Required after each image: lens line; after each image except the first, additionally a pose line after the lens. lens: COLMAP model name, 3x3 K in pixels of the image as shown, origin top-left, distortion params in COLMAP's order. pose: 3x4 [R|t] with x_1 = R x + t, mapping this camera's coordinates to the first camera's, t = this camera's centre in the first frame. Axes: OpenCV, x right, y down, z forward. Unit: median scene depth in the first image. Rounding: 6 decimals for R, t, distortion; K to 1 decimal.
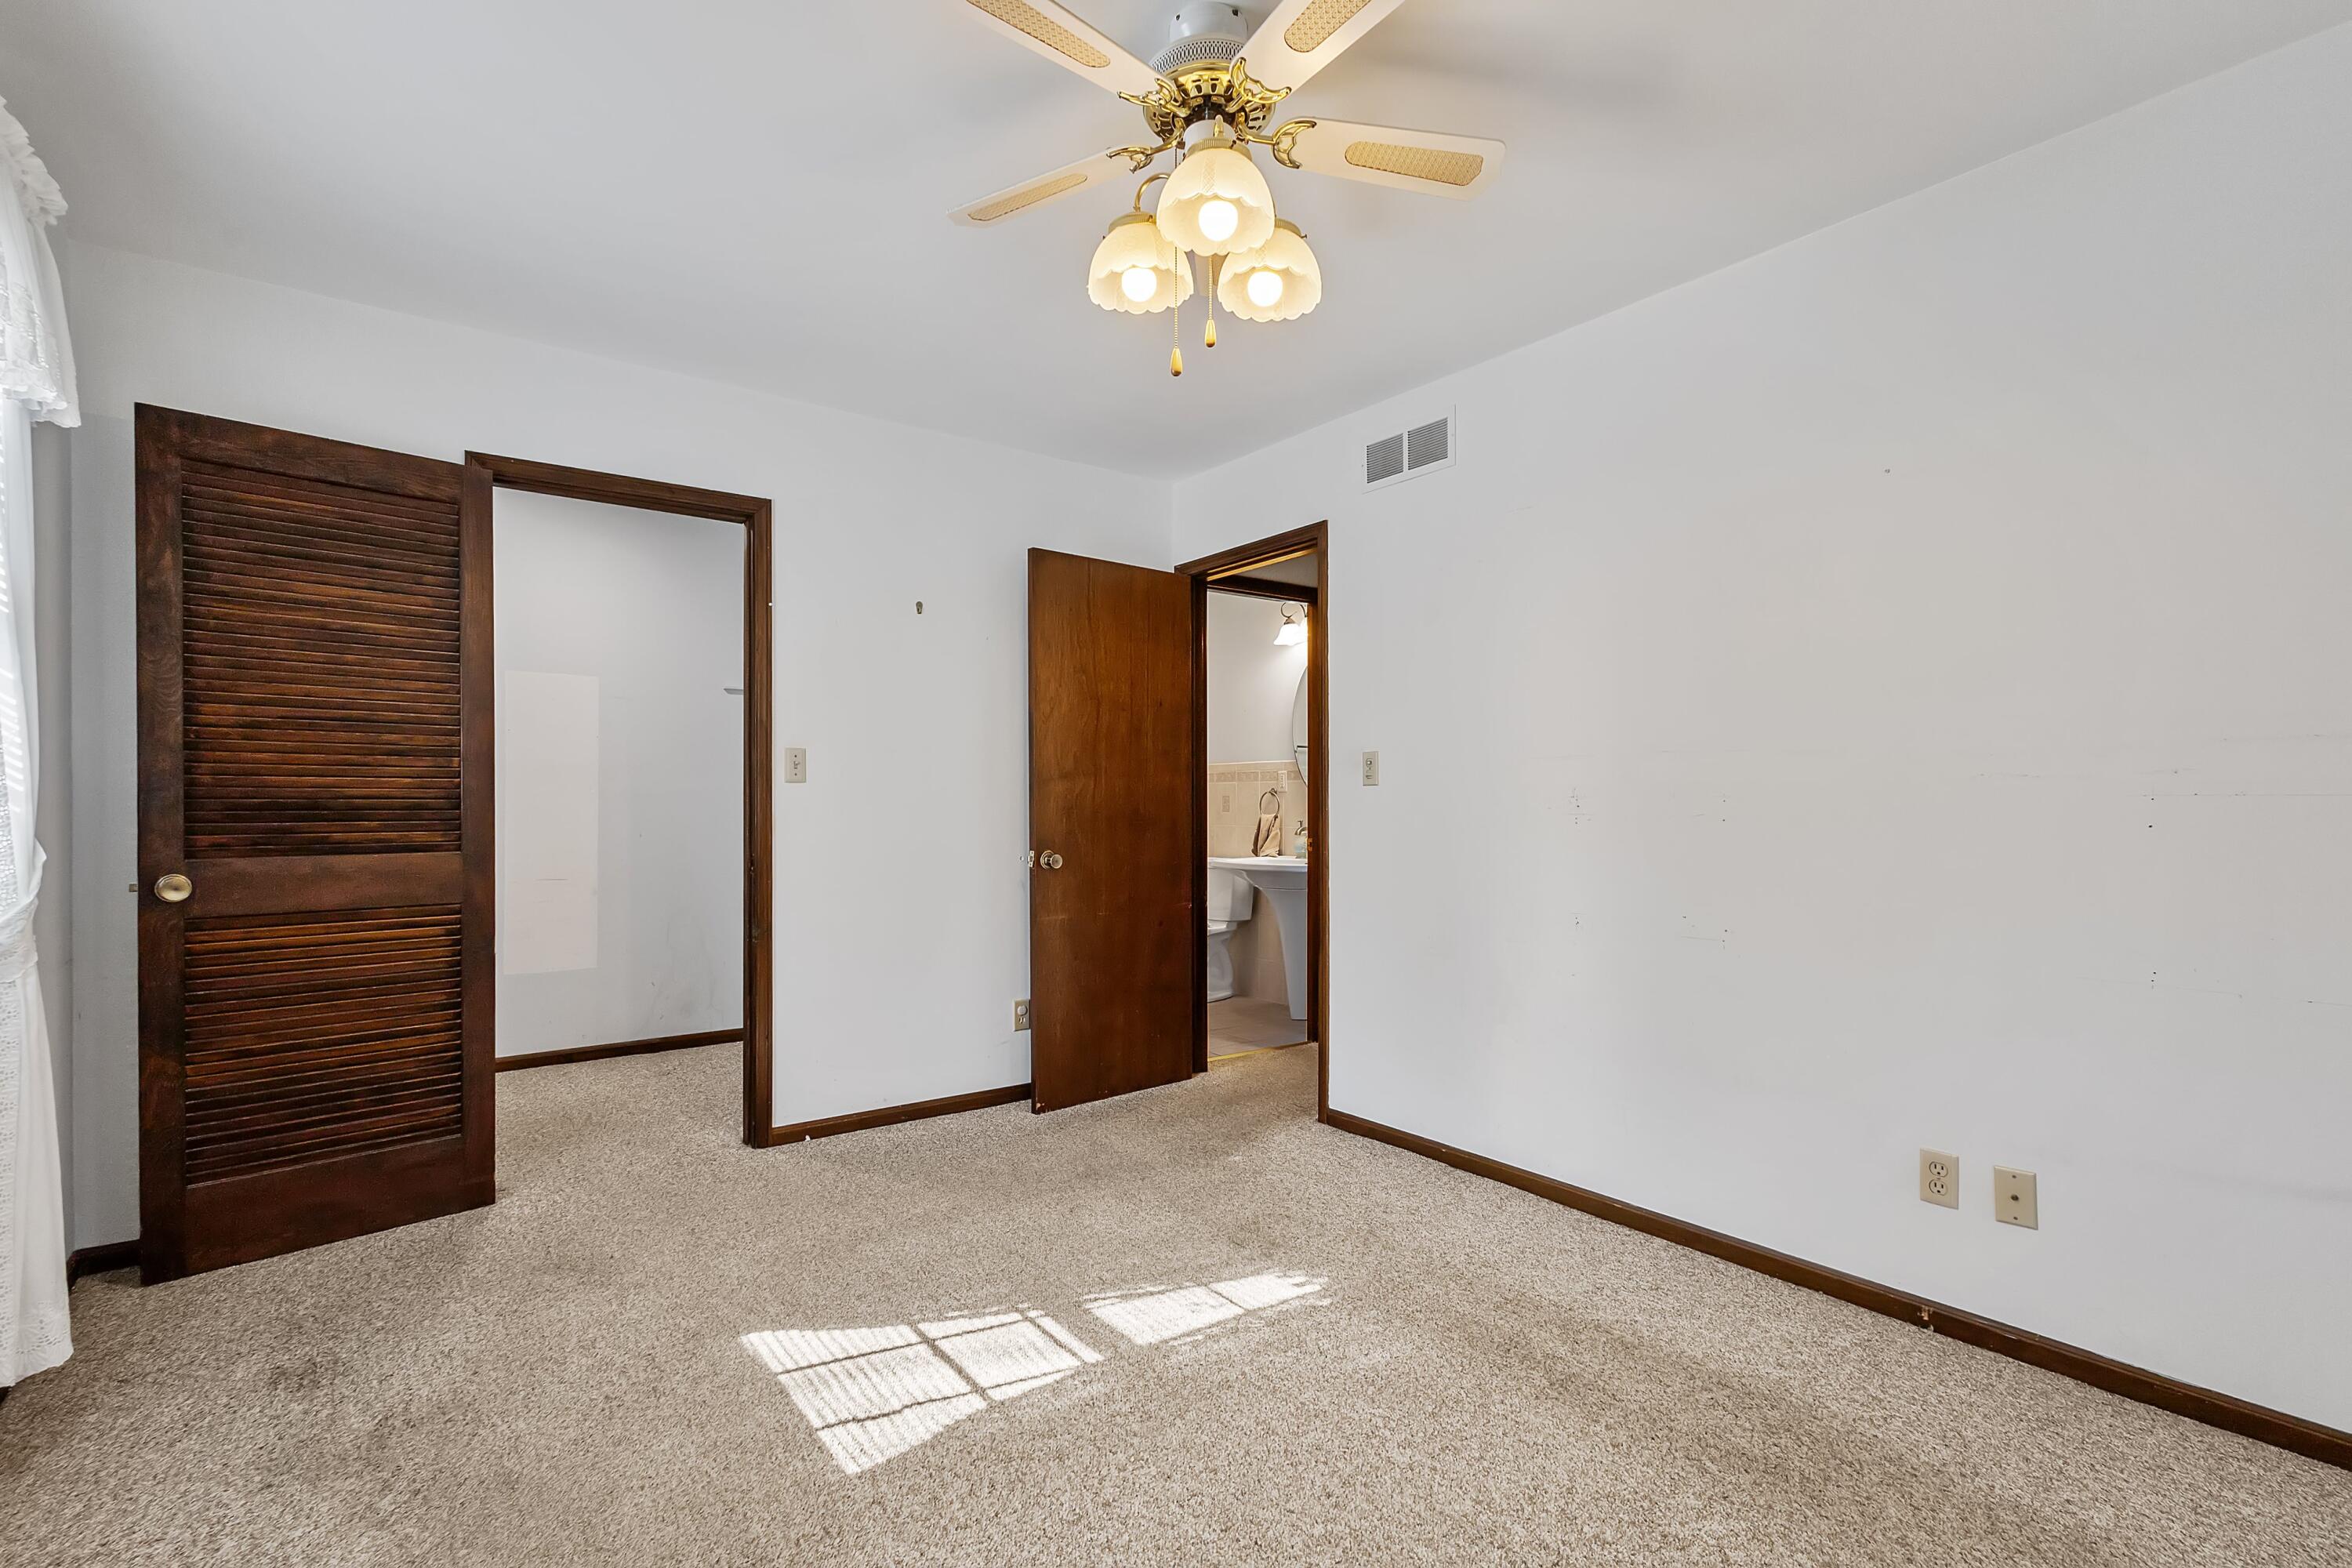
lens RADIAL K [[1078.2, 0, 1175.9], [0, 1078.2, 793.4], [0, 0, 1]] dist [0.009156, -0.002806]
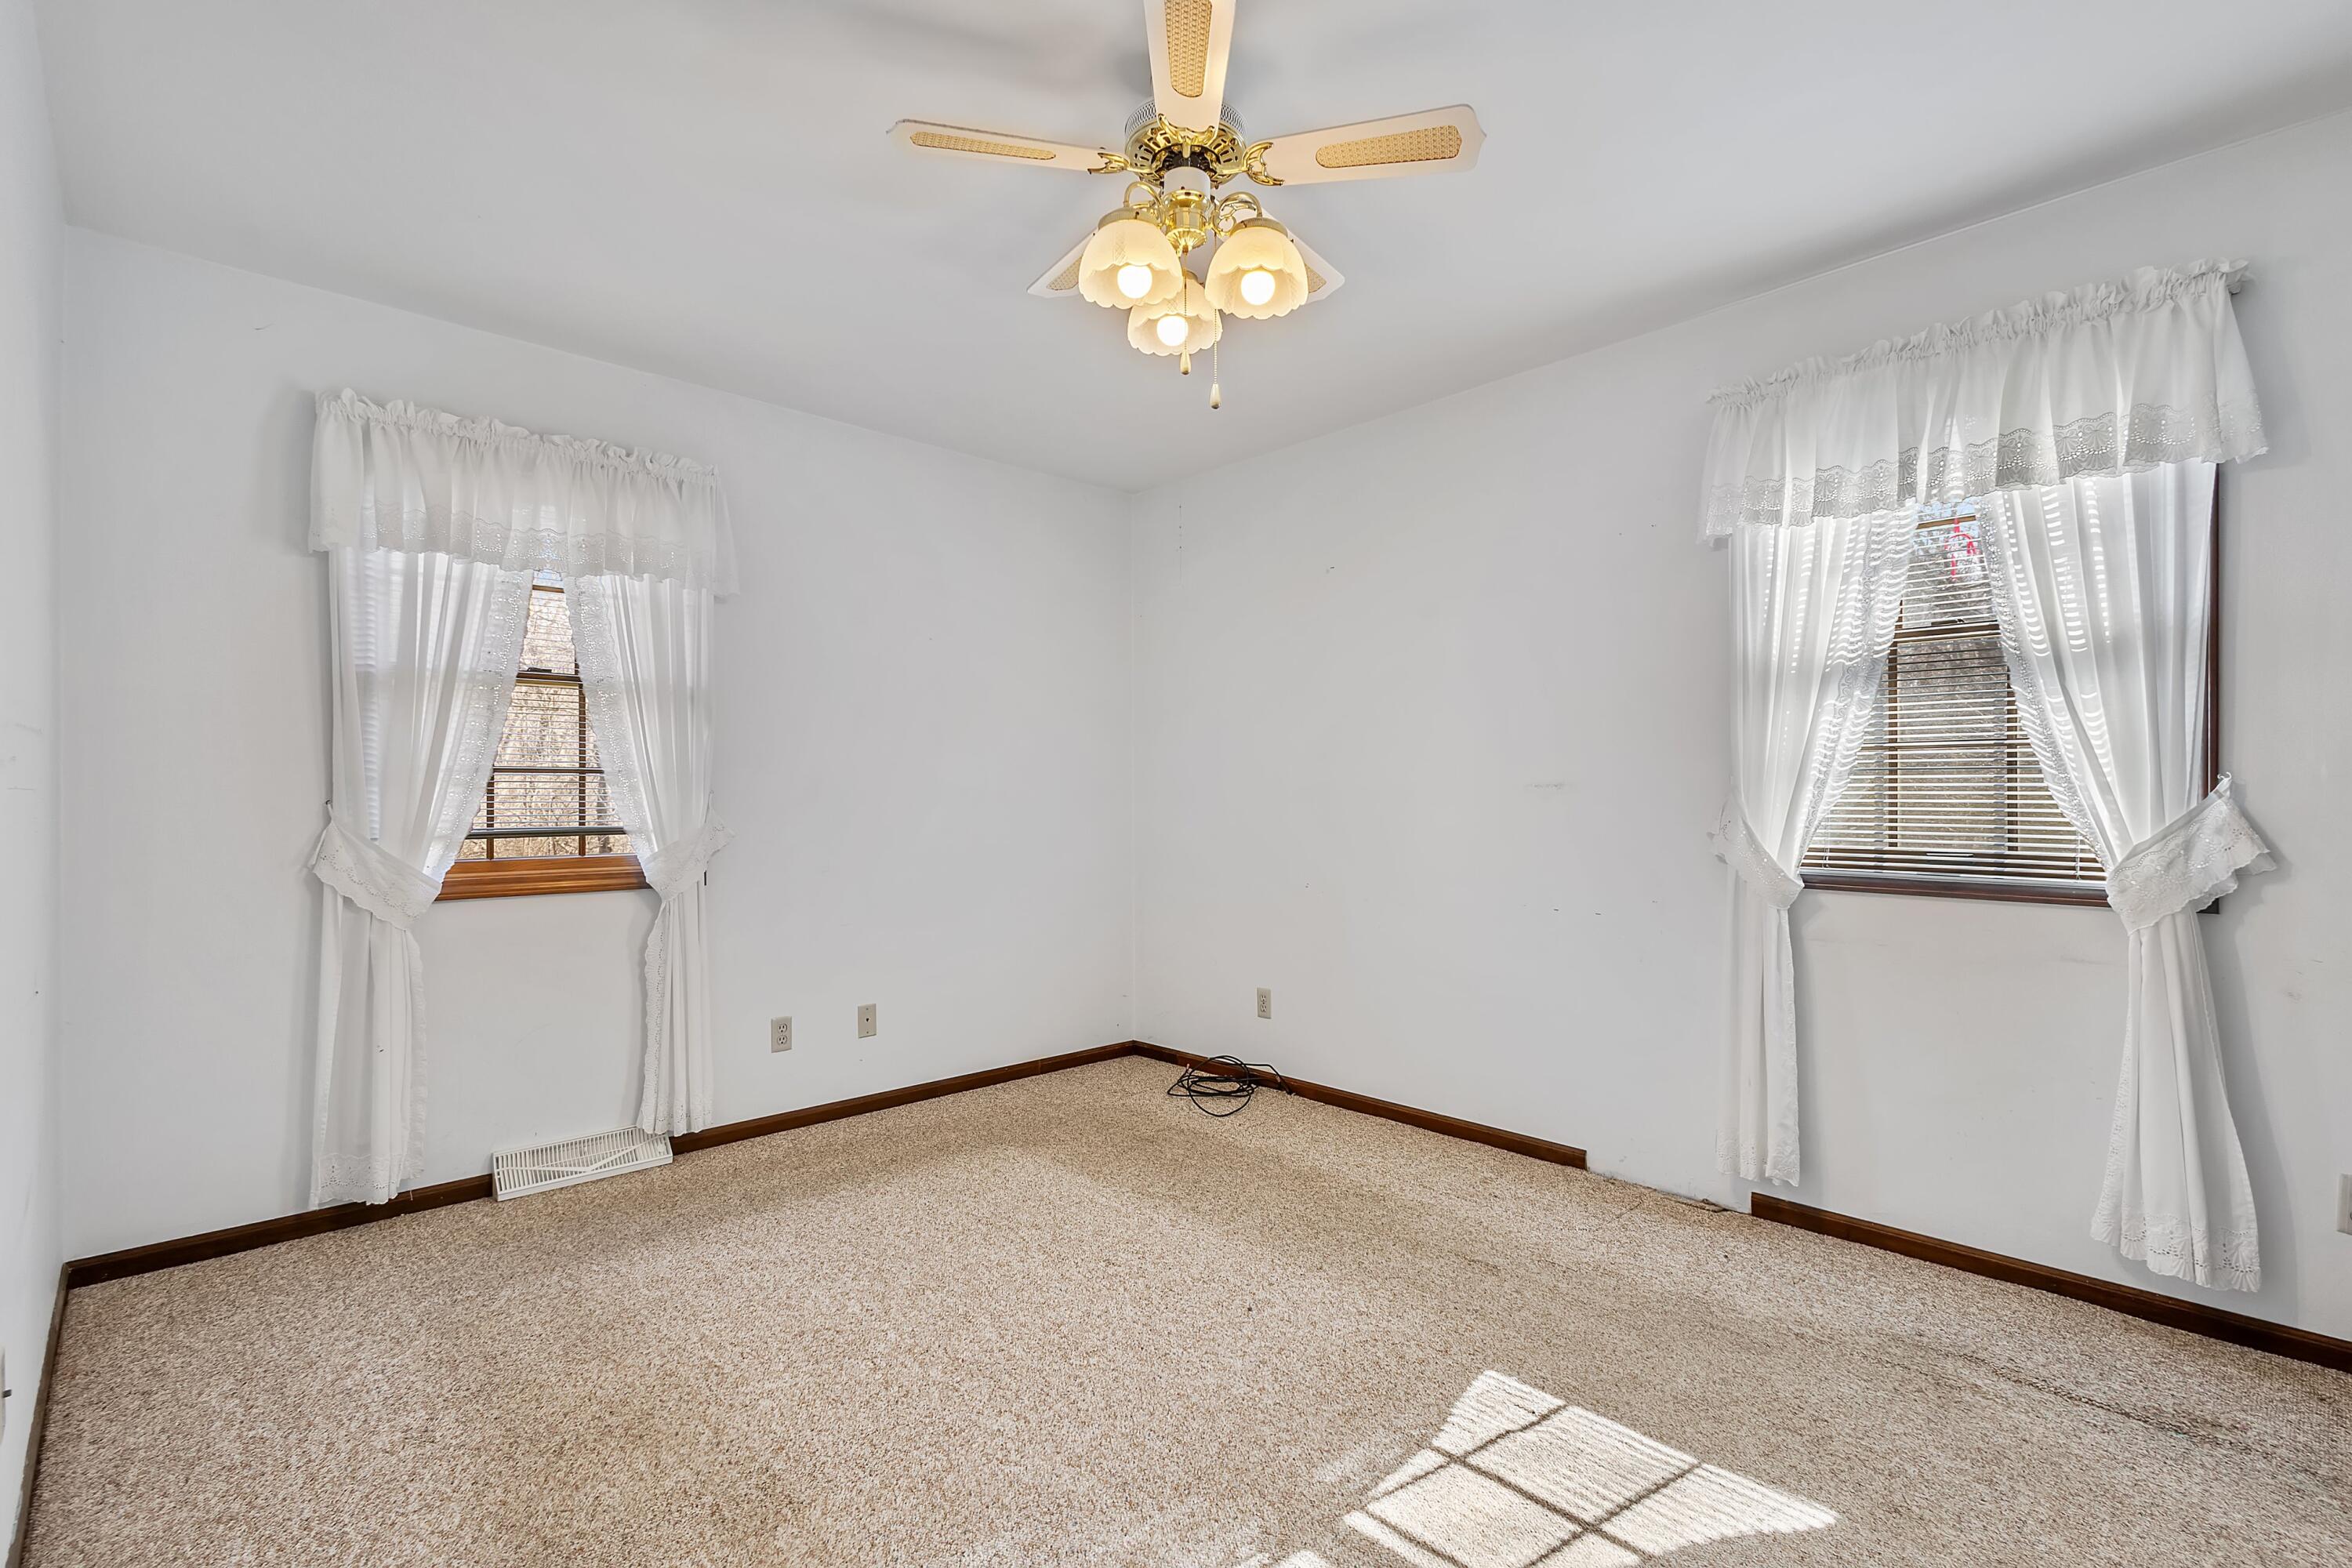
lens RADIAL K [[1078.2, 0, 1174.3], [0, 1078.2, 789.6], [0, 0, 1]] dist [0.009156, -0.002806]
pose [[-0.993587, -0.001912, -0.113056, 0.140265], [-0.000628, 0.999935, -0.011391, 0.012333], [0.113070, -0.011247, -0.993523, 1.749702]]
